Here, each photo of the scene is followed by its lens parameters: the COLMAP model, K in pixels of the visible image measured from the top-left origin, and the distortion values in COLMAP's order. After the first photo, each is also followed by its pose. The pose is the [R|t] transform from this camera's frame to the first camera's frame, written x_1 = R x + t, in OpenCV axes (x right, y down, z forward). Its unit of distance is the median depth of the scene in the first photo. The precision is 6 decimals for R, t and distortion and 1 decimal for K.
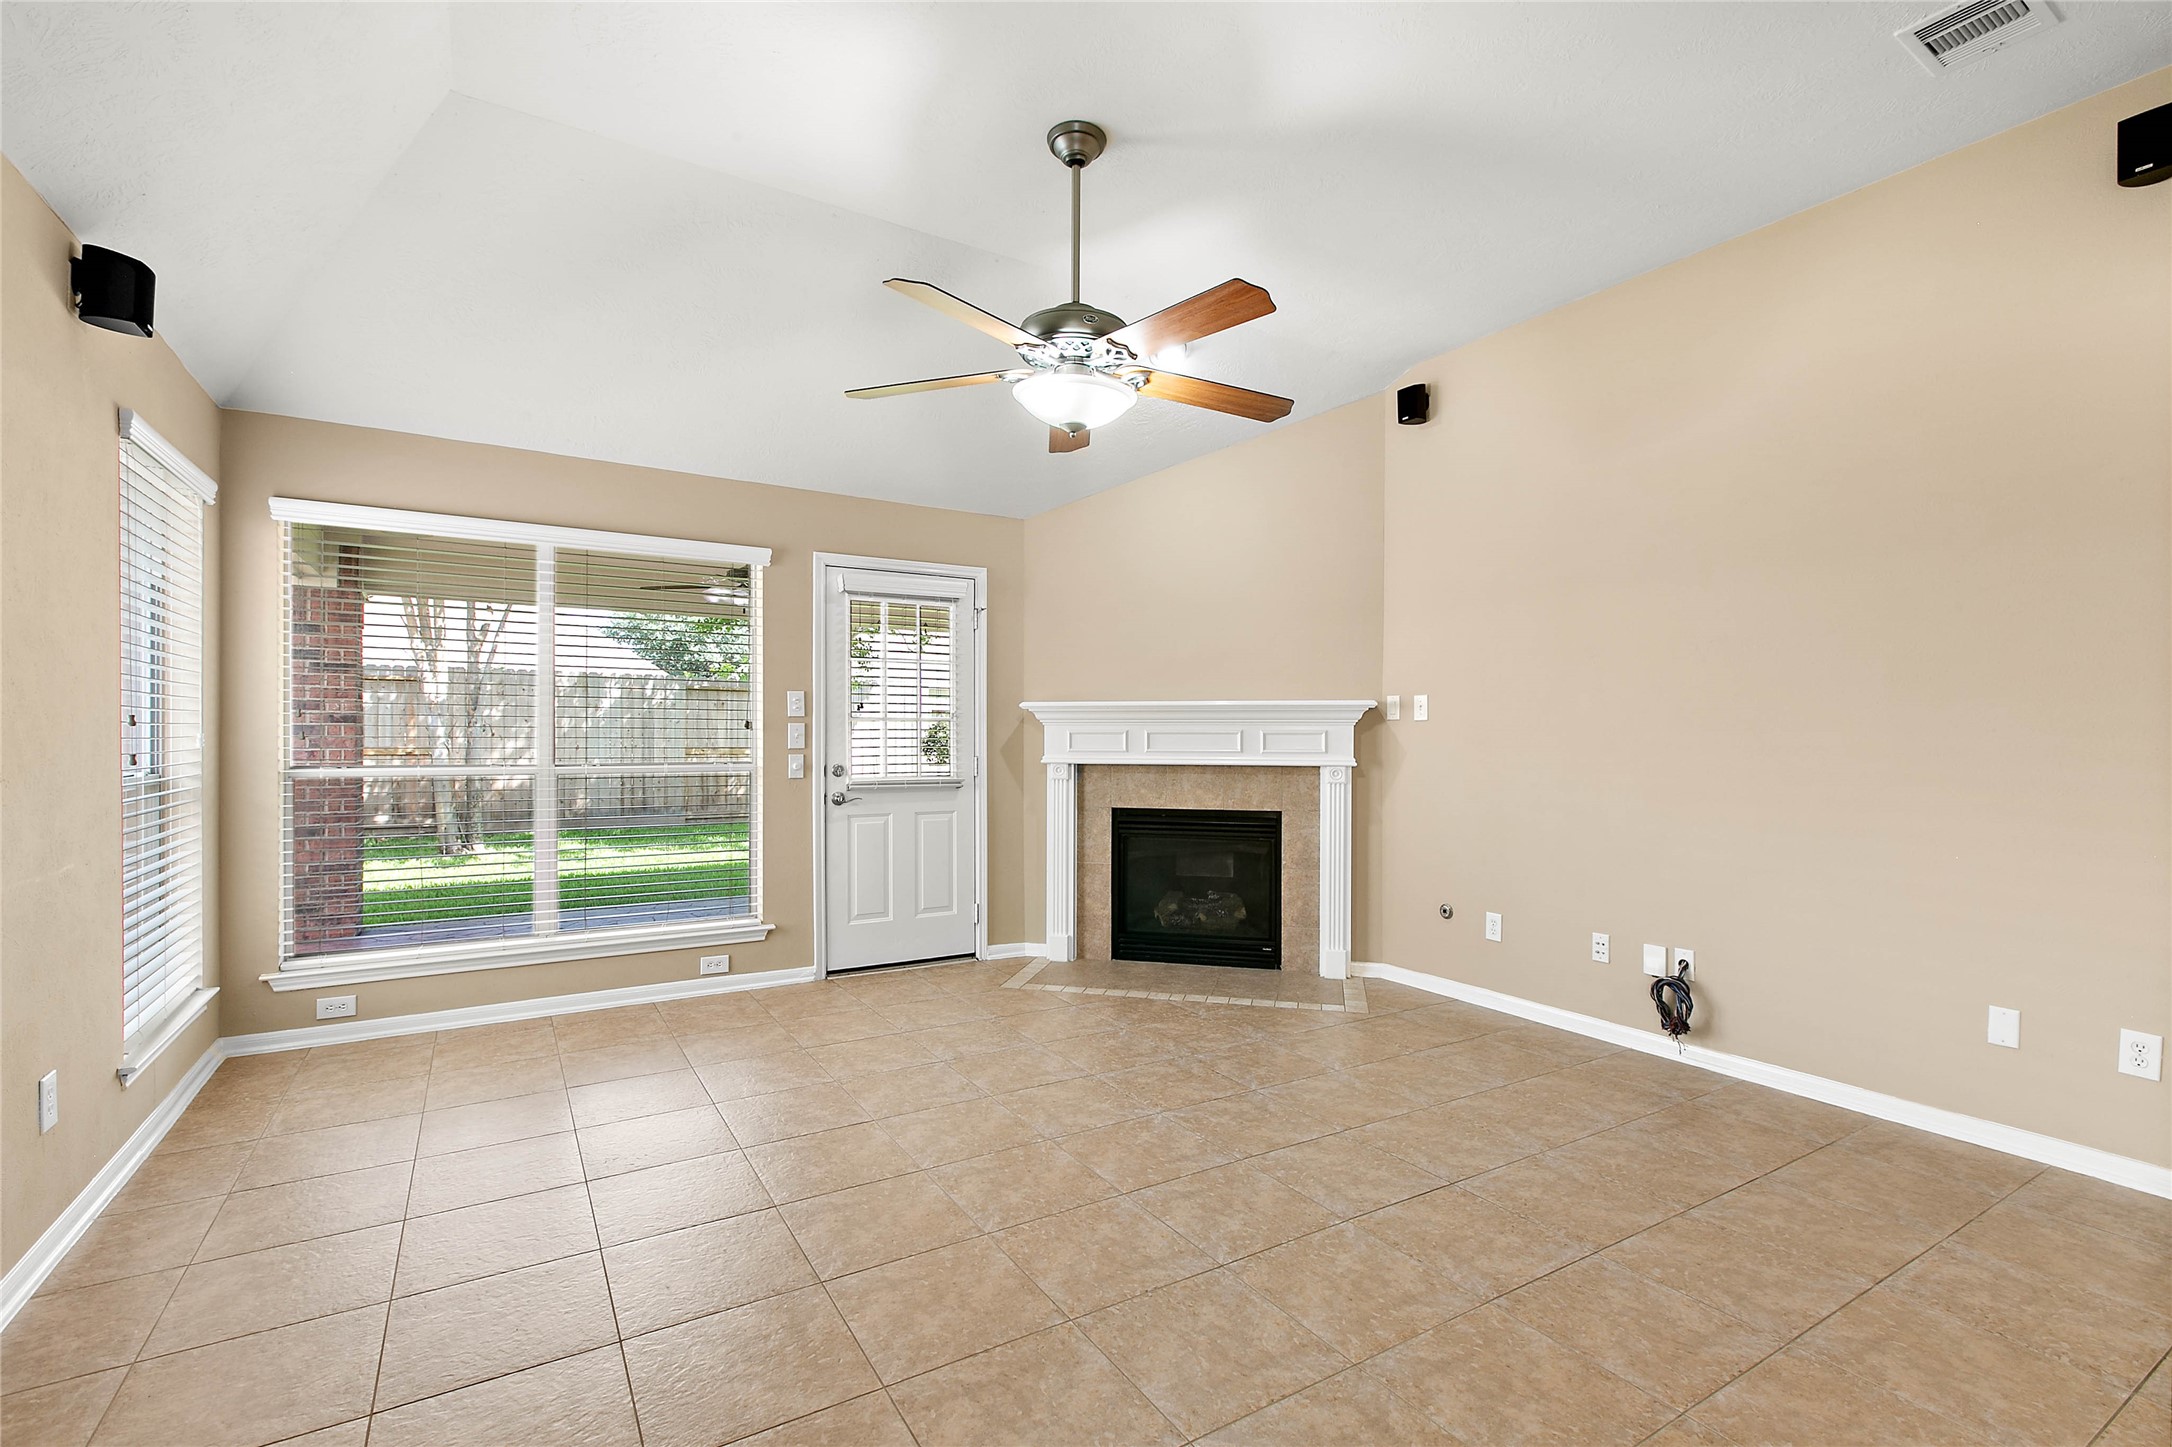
lens RADIAL K [[986.1, 0, 1099.4], [0, 986.1, 739.2], [0, 0, 1]] dist [-0.004223, 0.000367]
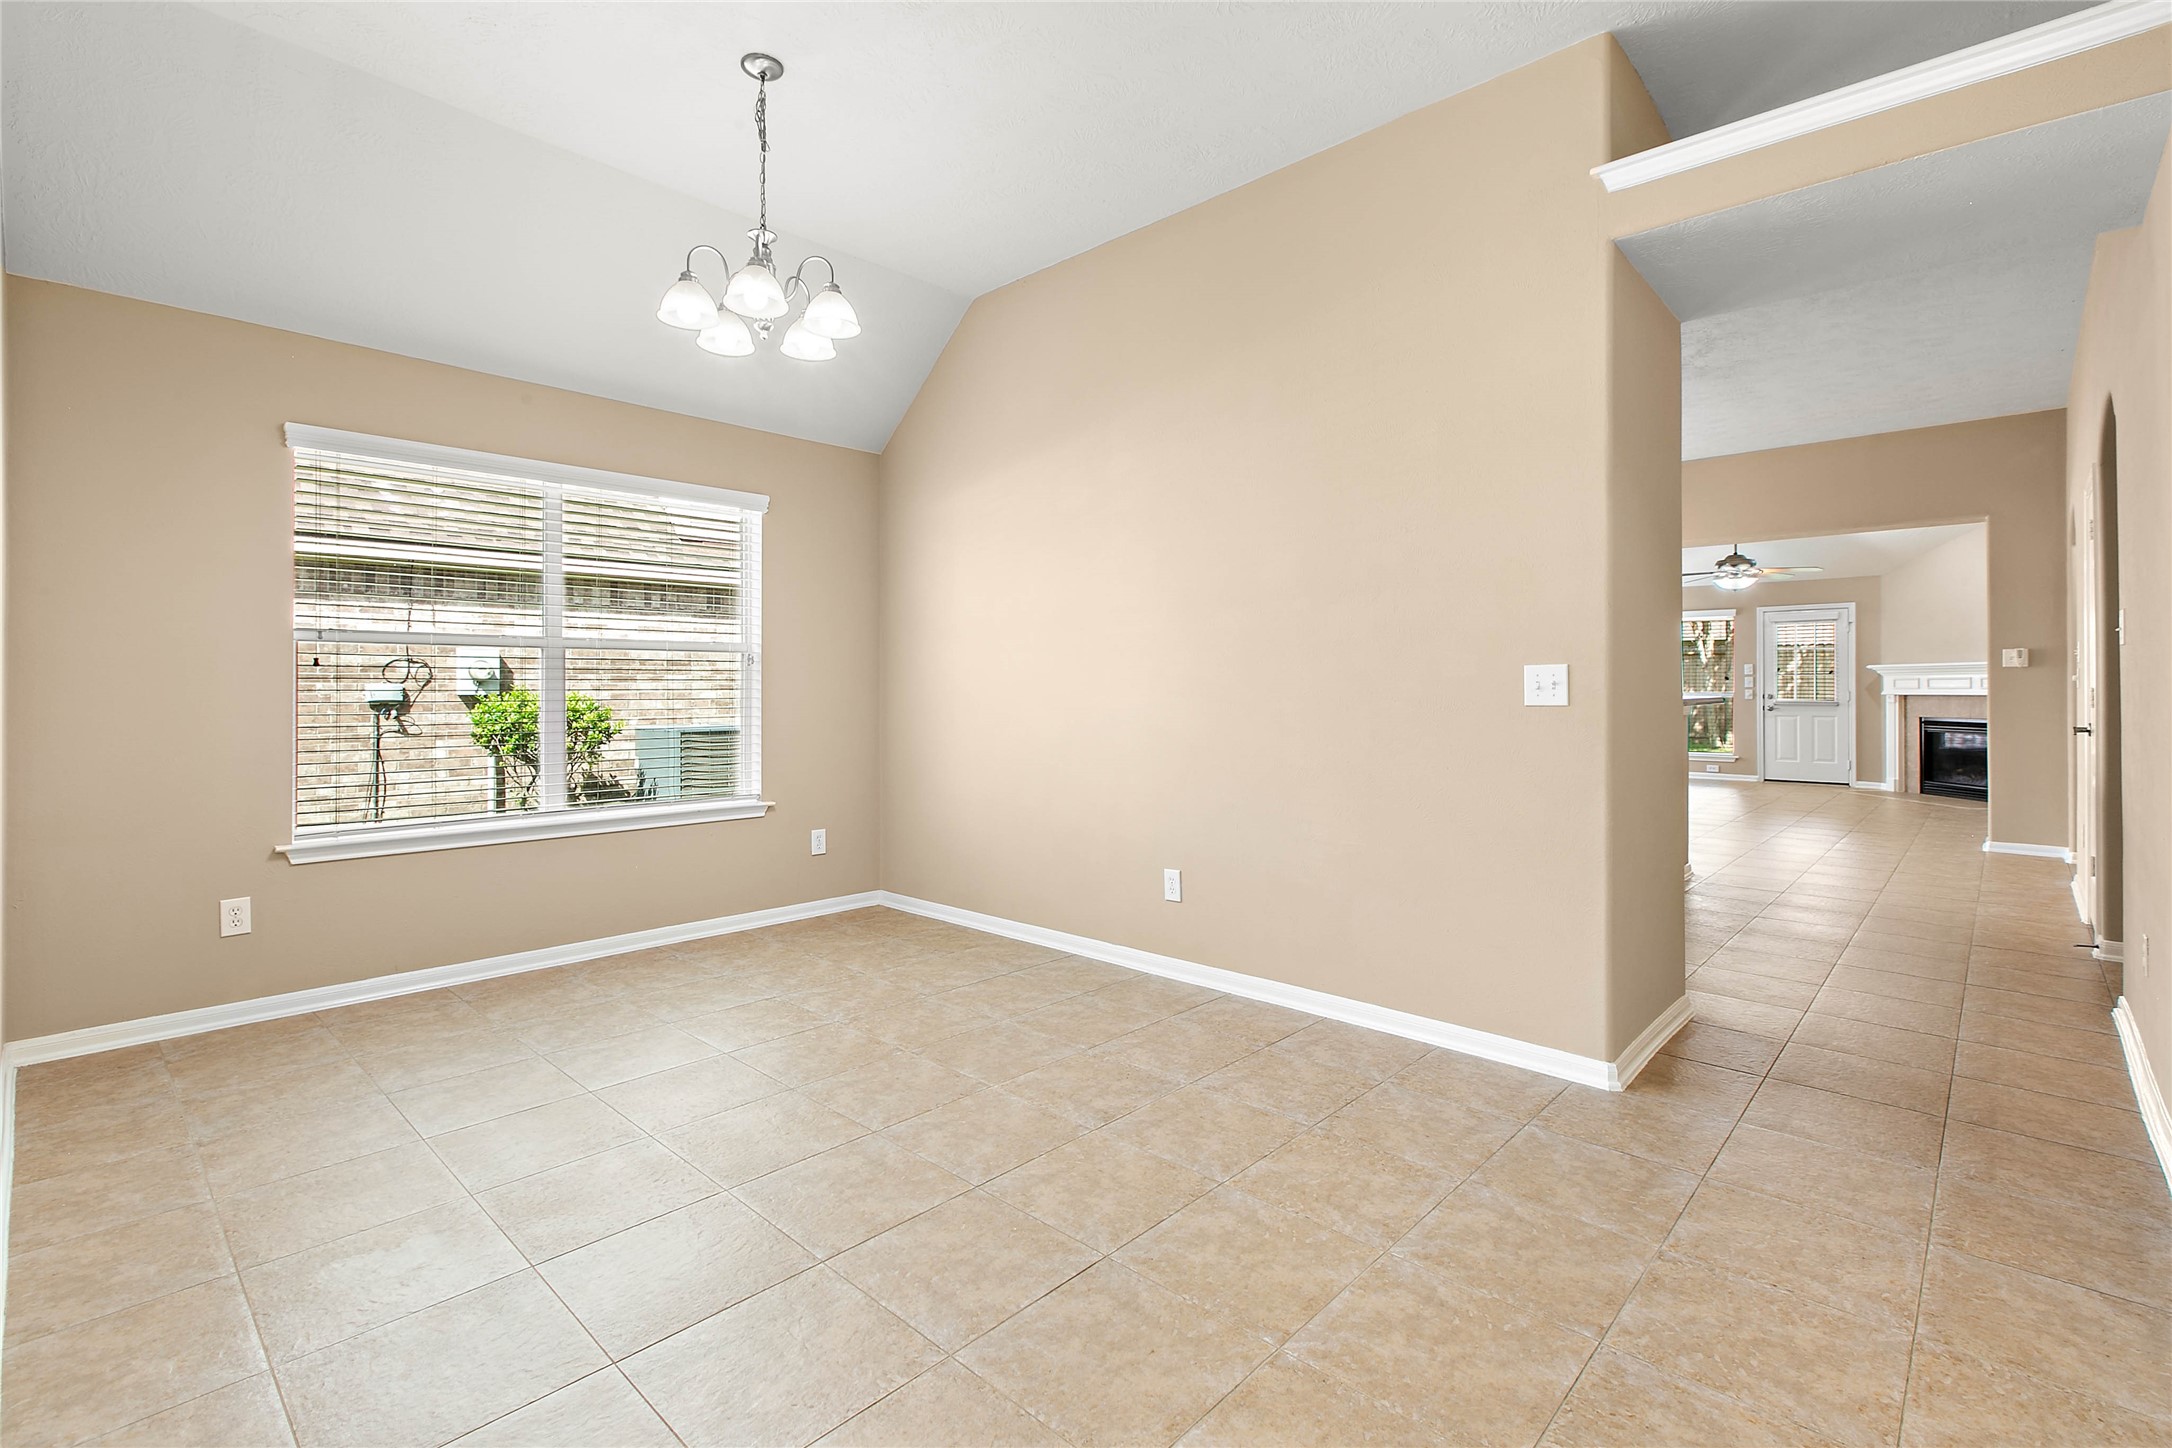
lens RADIAL K [[986.1, 0, 1082.8], [0, 986.1, 688.0], [0, 0, 1]] dist [-0.004223, 0.000367]
pose [[0.260613, -0.005321, -0.965429, 1.544805], [0.000027, 0.999985, -0.005504, 0.022694], [0.965443, 0.001408, 0.260610, -1.190318]]
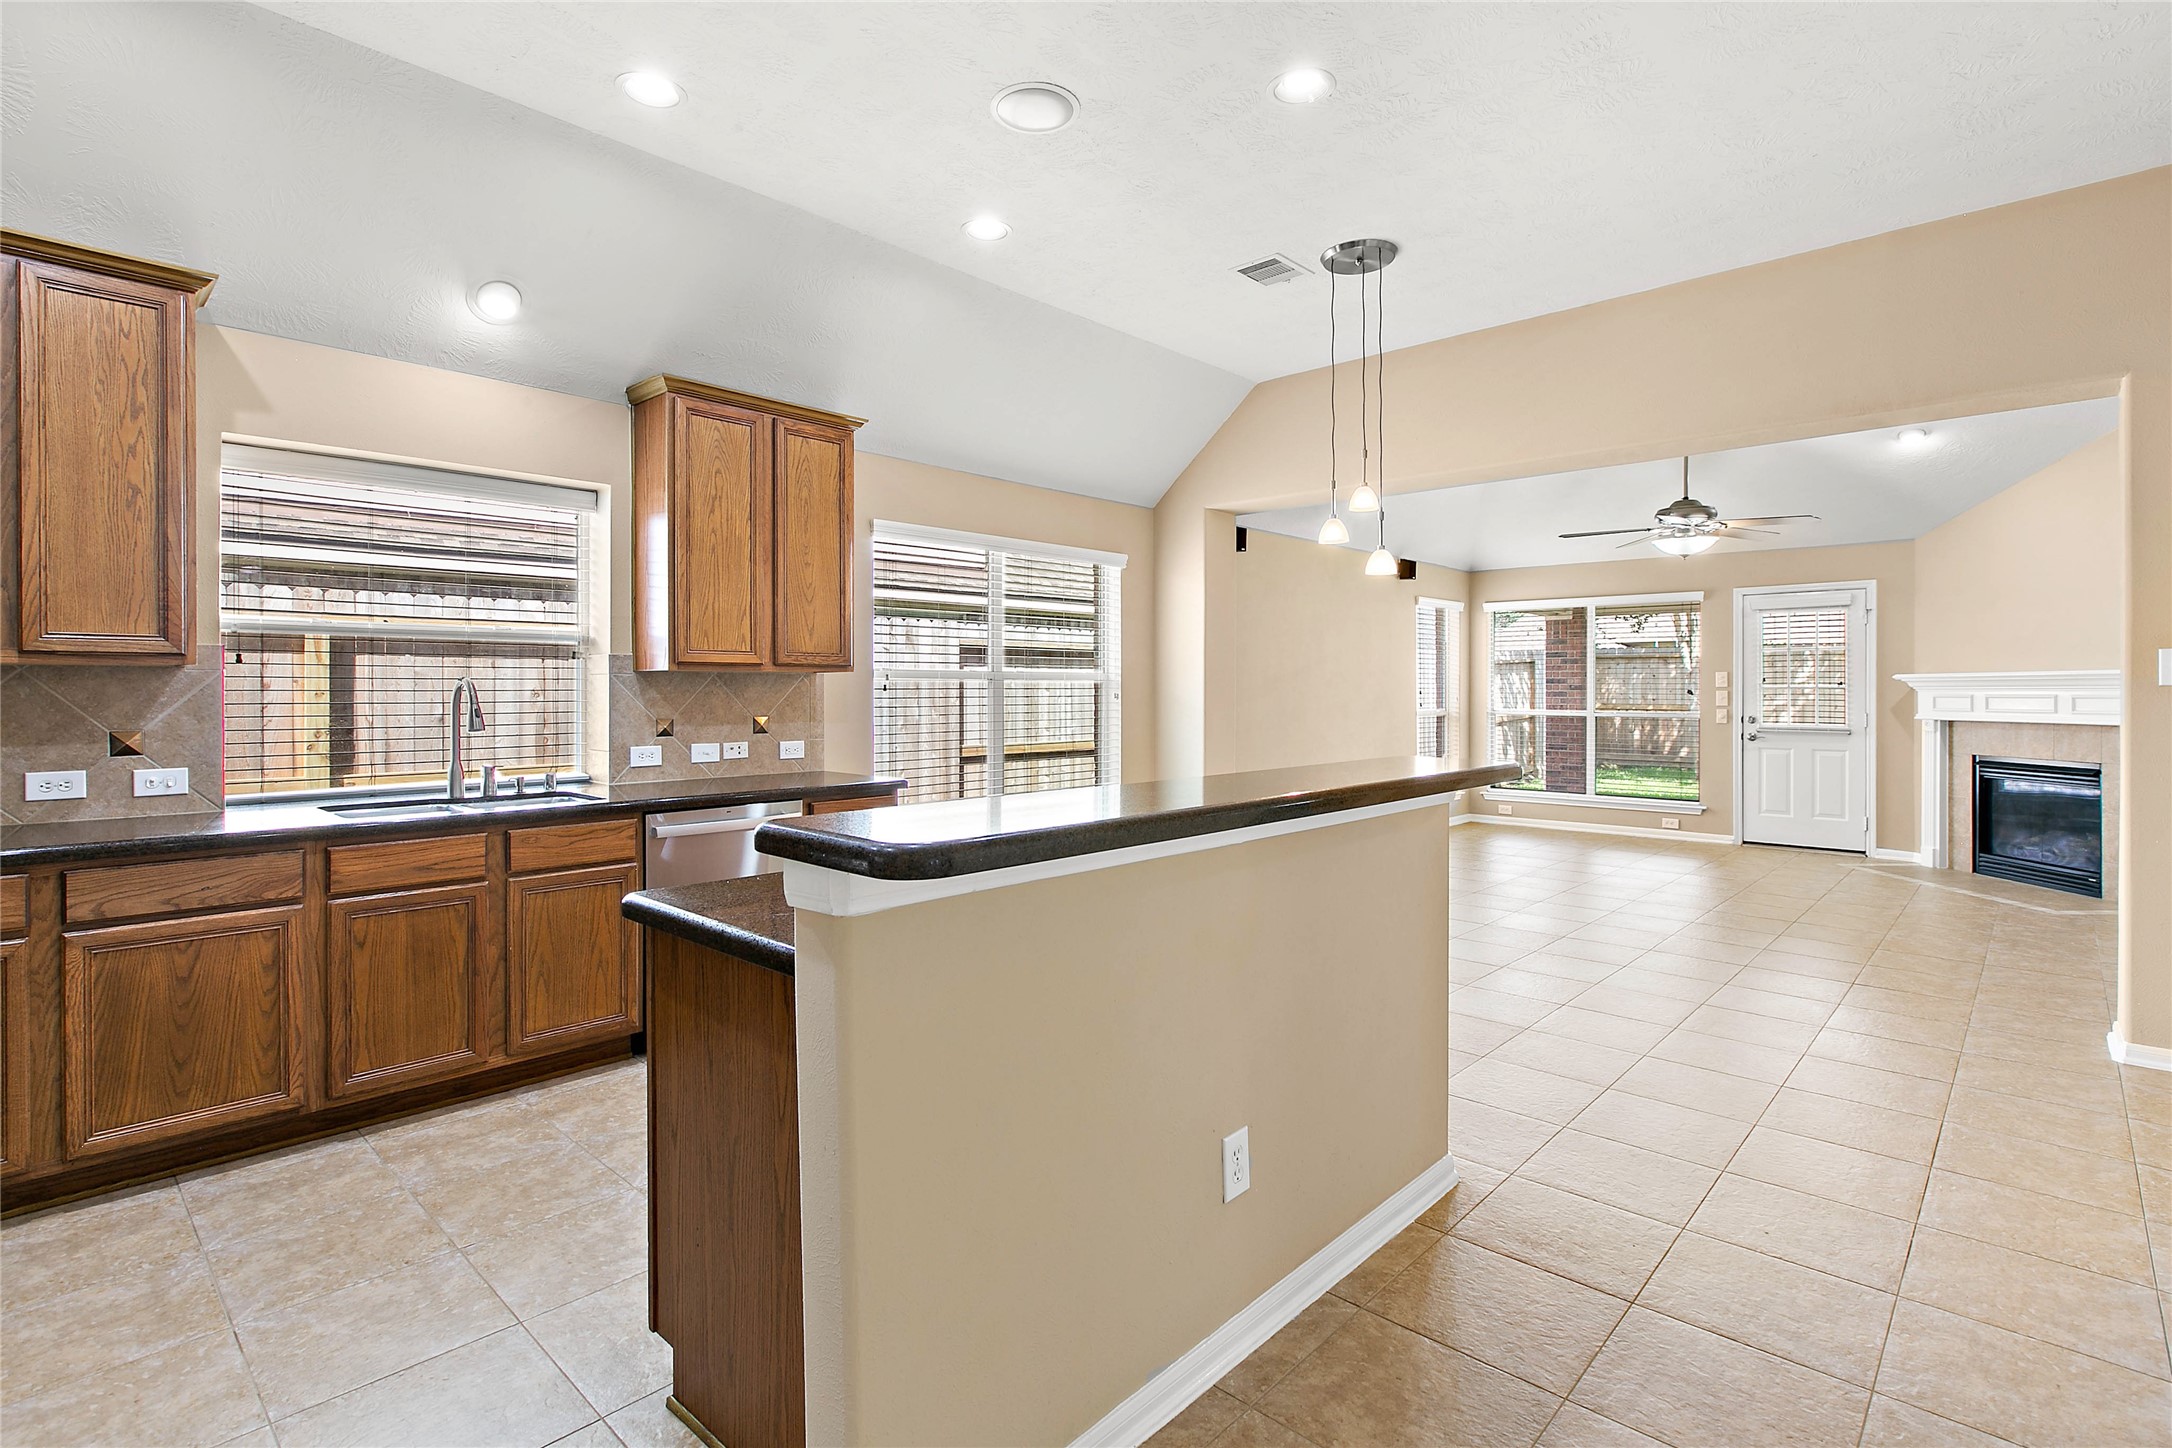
lens RADIAL K [[1036.7, 0, 1090.7], [0, 1036.7, 691.7], [0, 0, 1]] dist [-0.003591, -0.000268]
pose [[0.266529, -0.002703, -0.963823, 1.048156], [-0.005040, 0.999978, -0.004198, -0.001741], [0.963814, 0.005976, 0.266510, -0.491389]]
